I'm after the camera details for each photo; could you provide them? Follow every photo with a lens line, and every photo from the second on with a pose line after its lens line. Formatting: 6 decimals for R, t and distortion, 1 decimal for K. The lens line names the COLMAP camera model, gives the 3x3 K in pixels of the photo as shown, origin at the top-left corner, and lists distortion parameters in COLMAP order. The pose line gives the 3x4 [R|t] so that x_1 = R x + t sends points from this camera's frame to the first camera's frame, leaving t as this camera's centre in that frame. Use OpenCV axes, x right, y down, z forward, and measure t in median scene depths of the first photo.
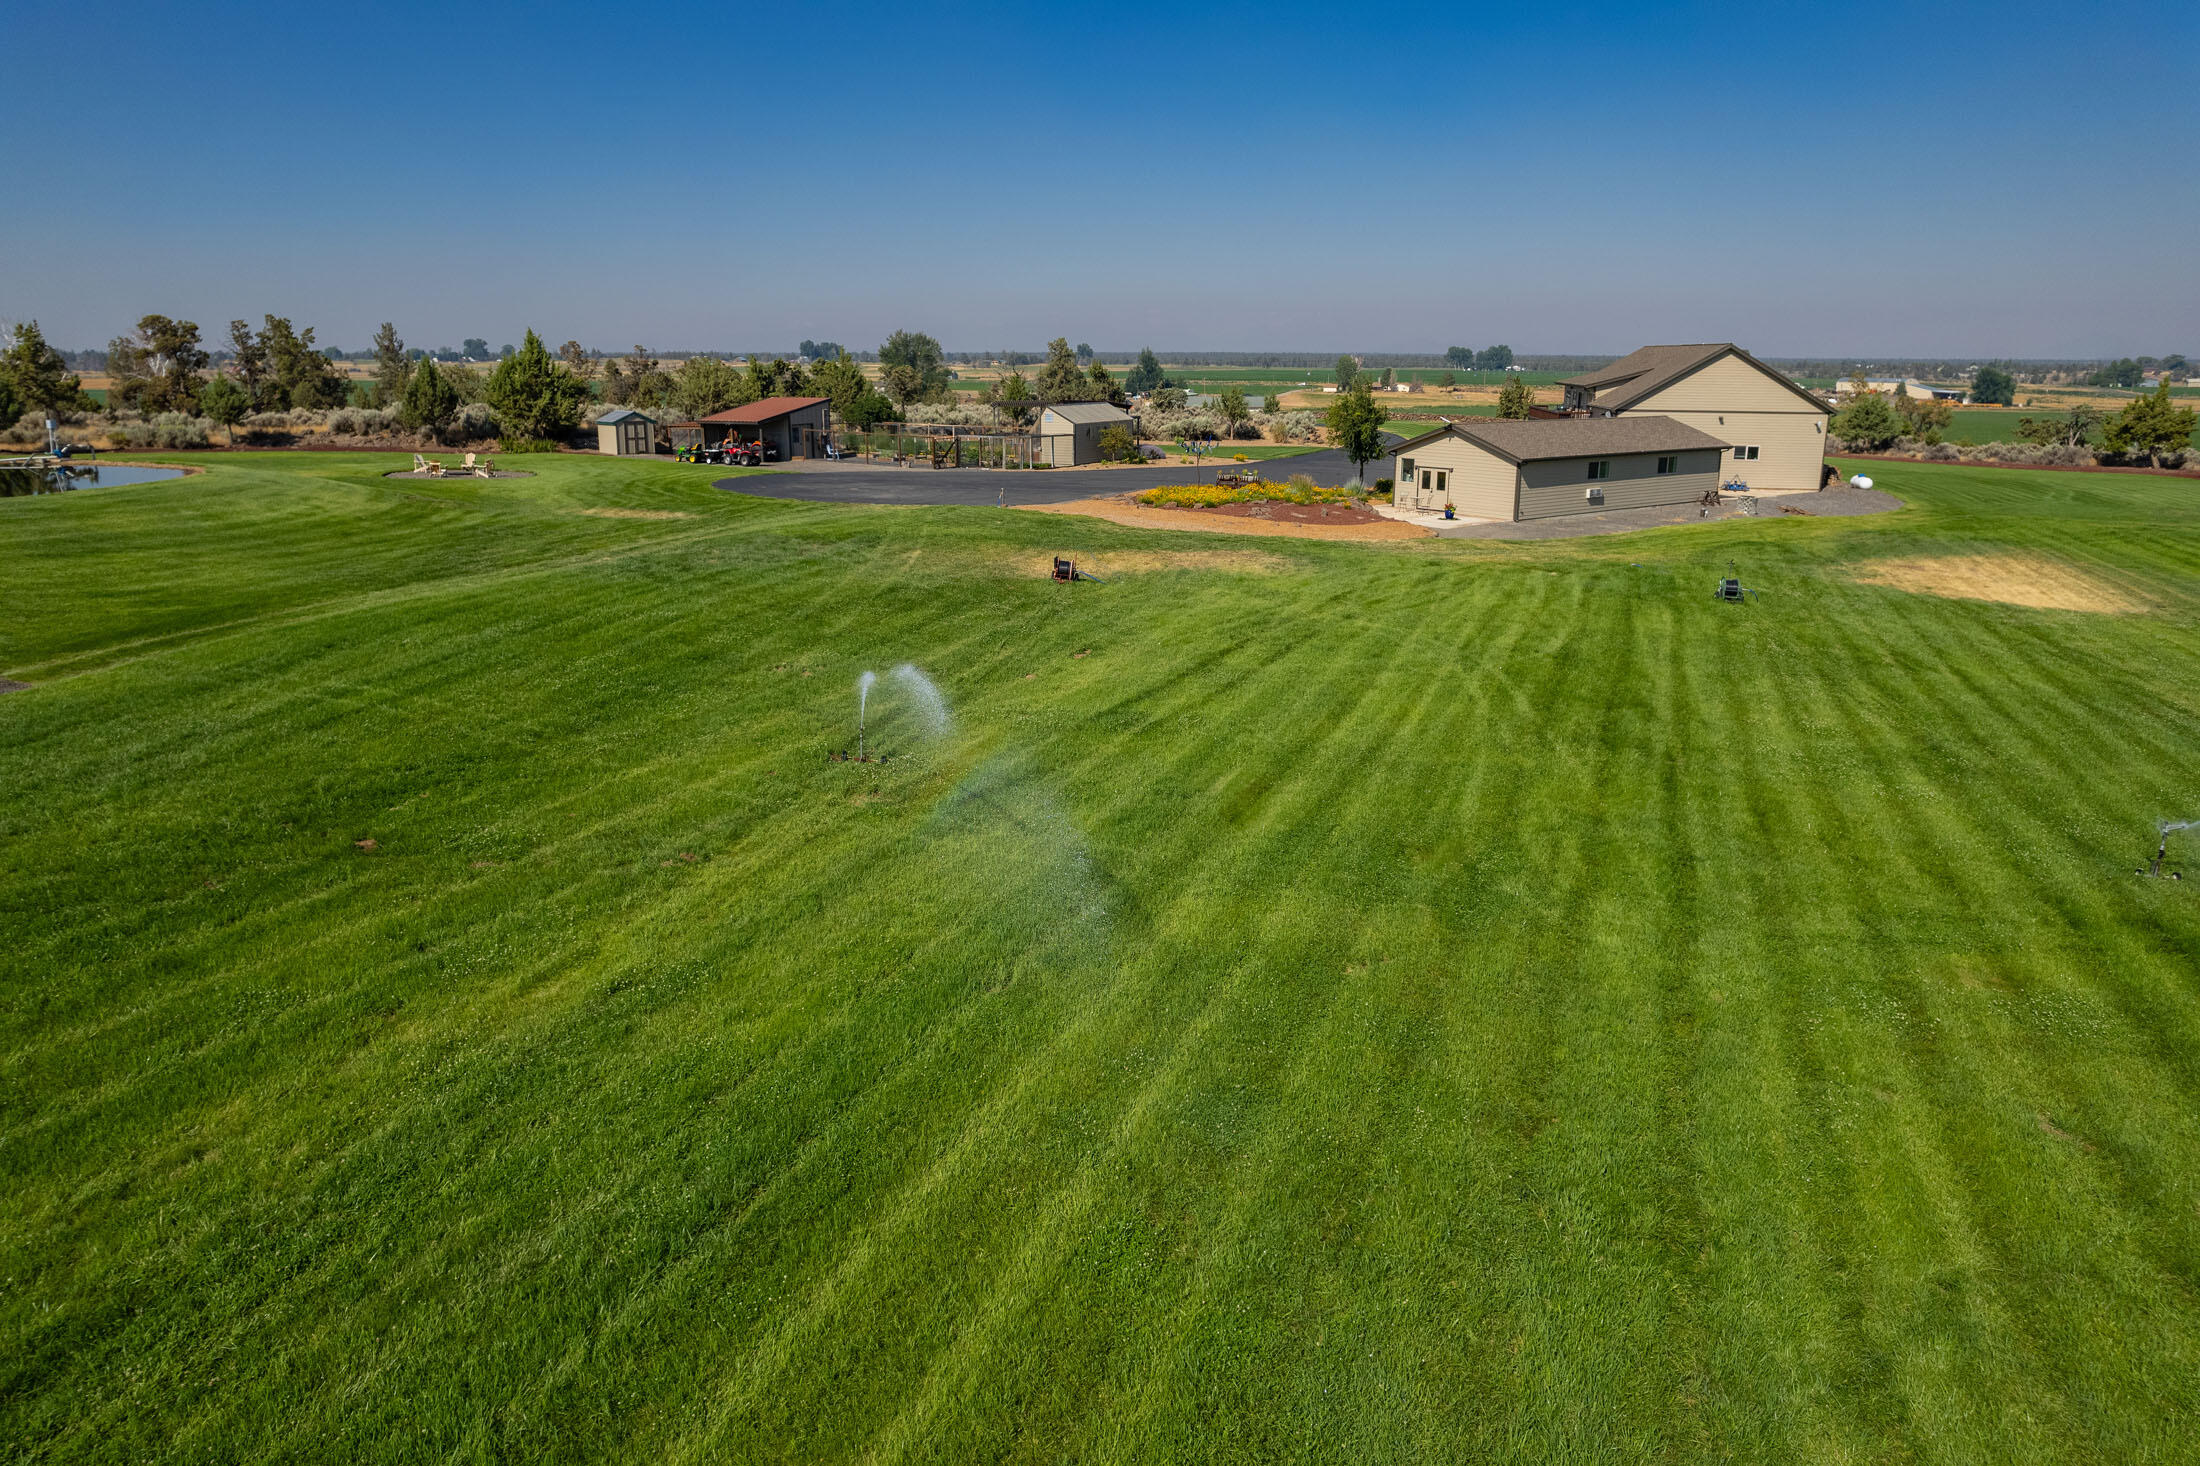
lens RADIAL K [[1441.0, 0, 1089.9], [0, 1441.0, 750.6], [0, 0, 1]] dist [-0.075570, 0.072111]
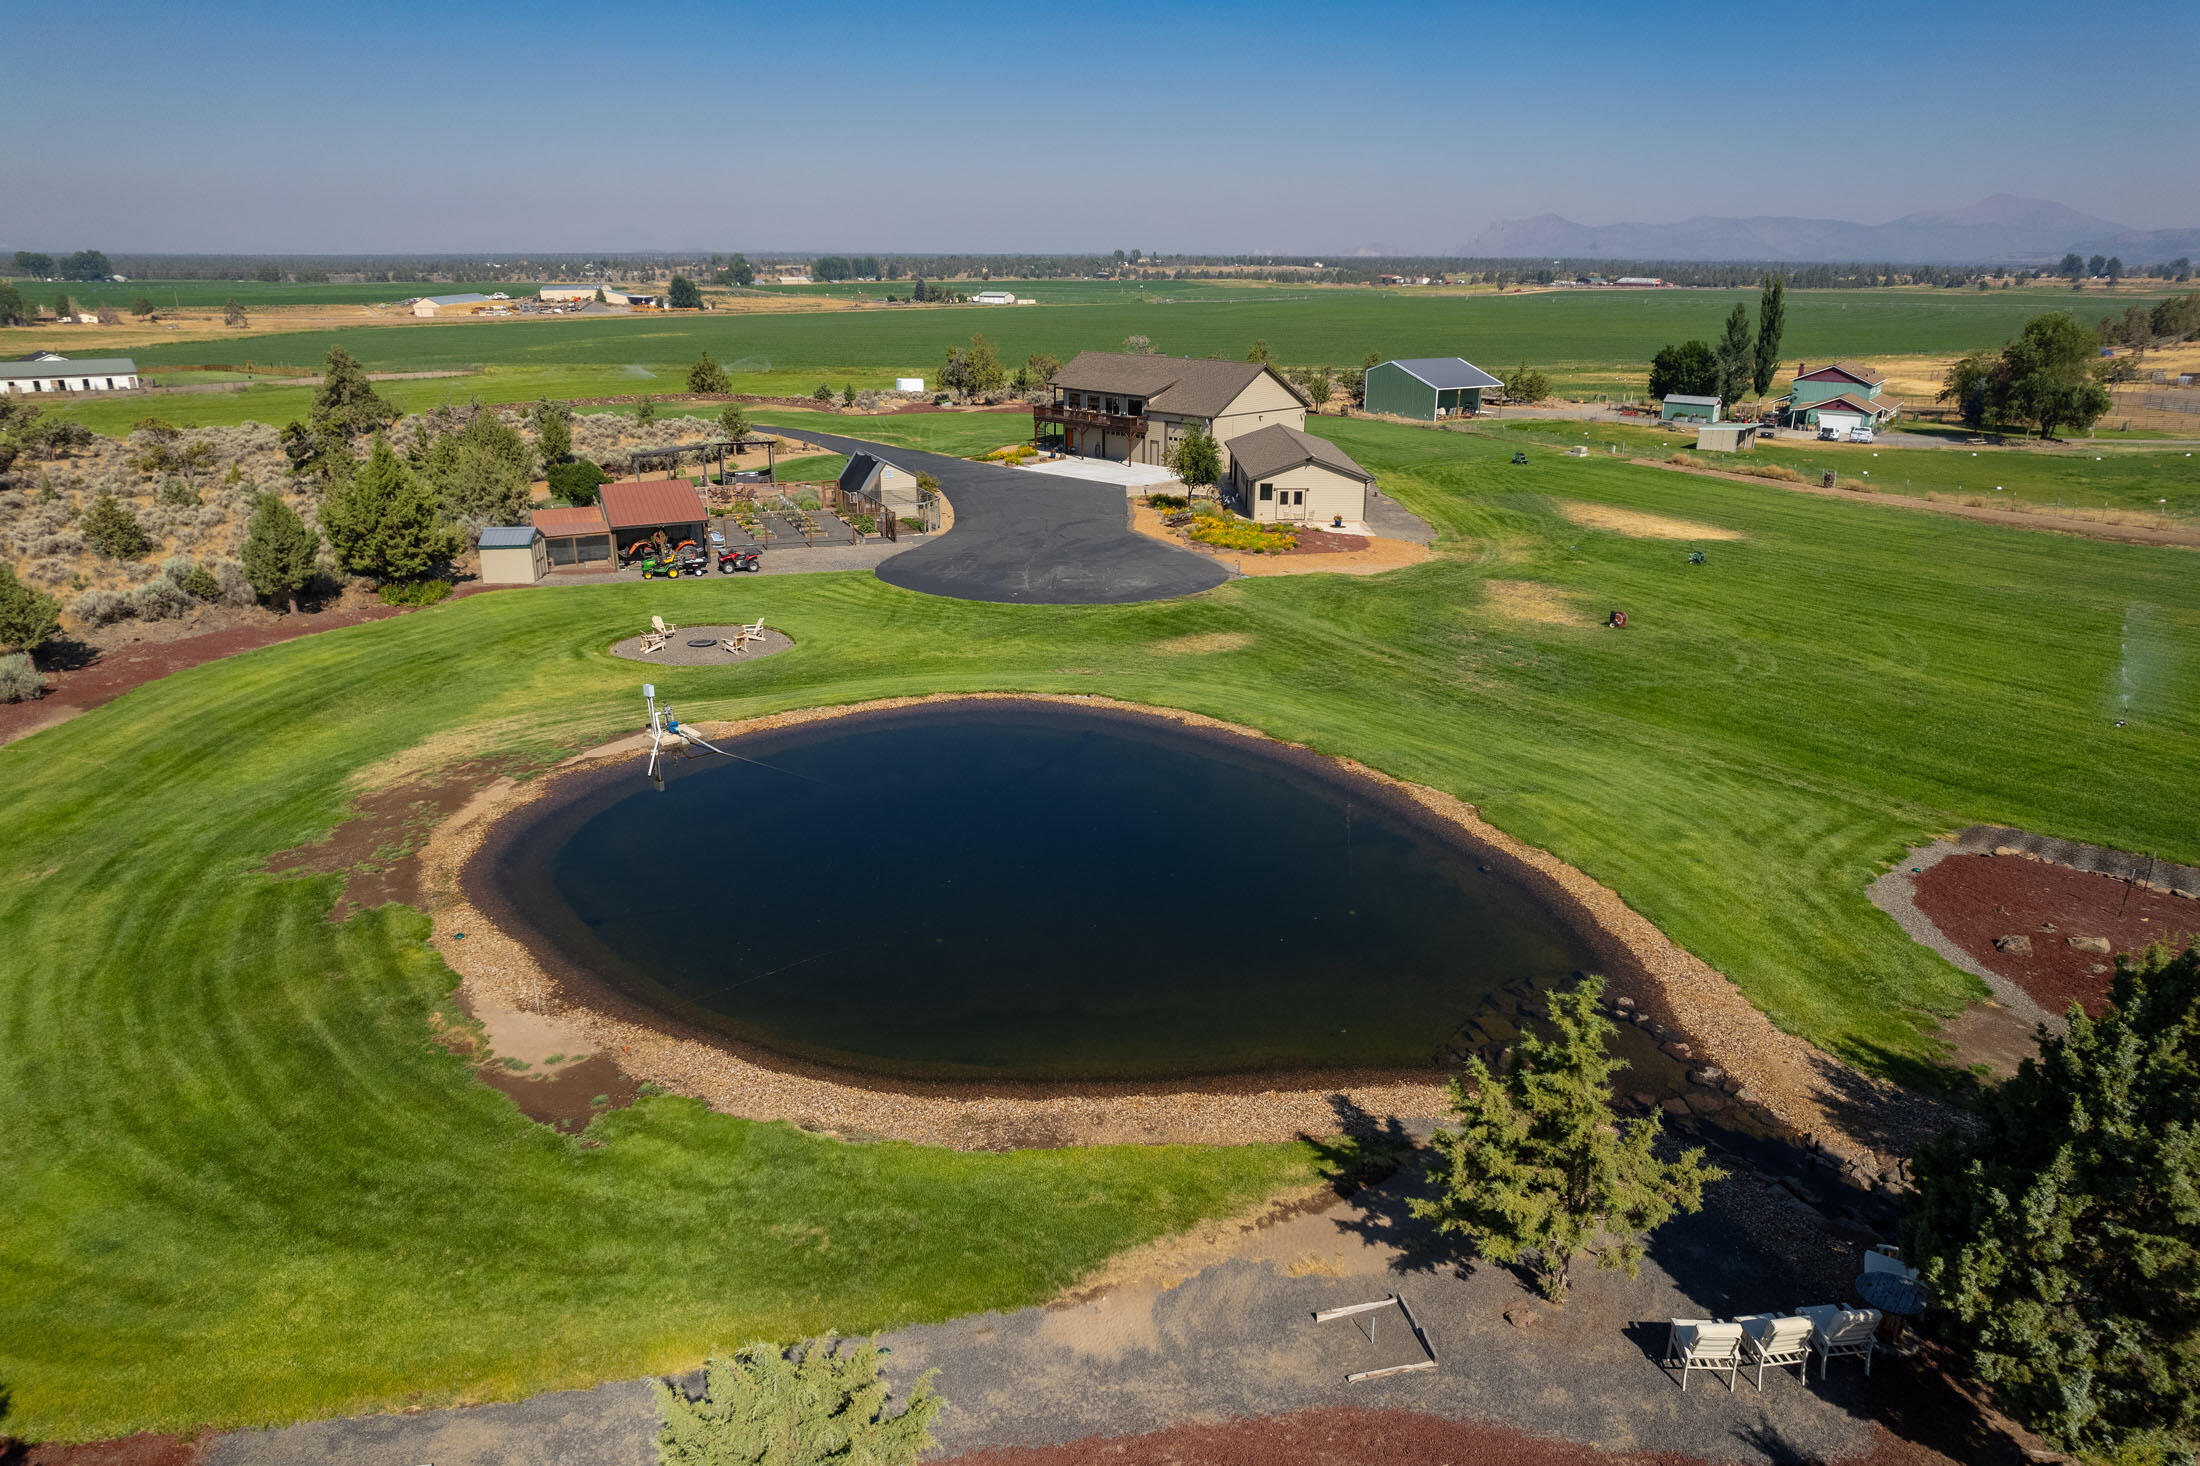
lens RADIAL K [[1441.0, 0, 1113.6], [0, 1441.0, 734.8], [0, 0, 1]] dist [-0.075570, 0.072111]
pose [[0.615817, -0.253279, 0.746069, -0.991839], [0.209741, 0.965452, 0.154632, -0.234178], [-0.759459, 0.061257, 0.647665, 0.289052]]
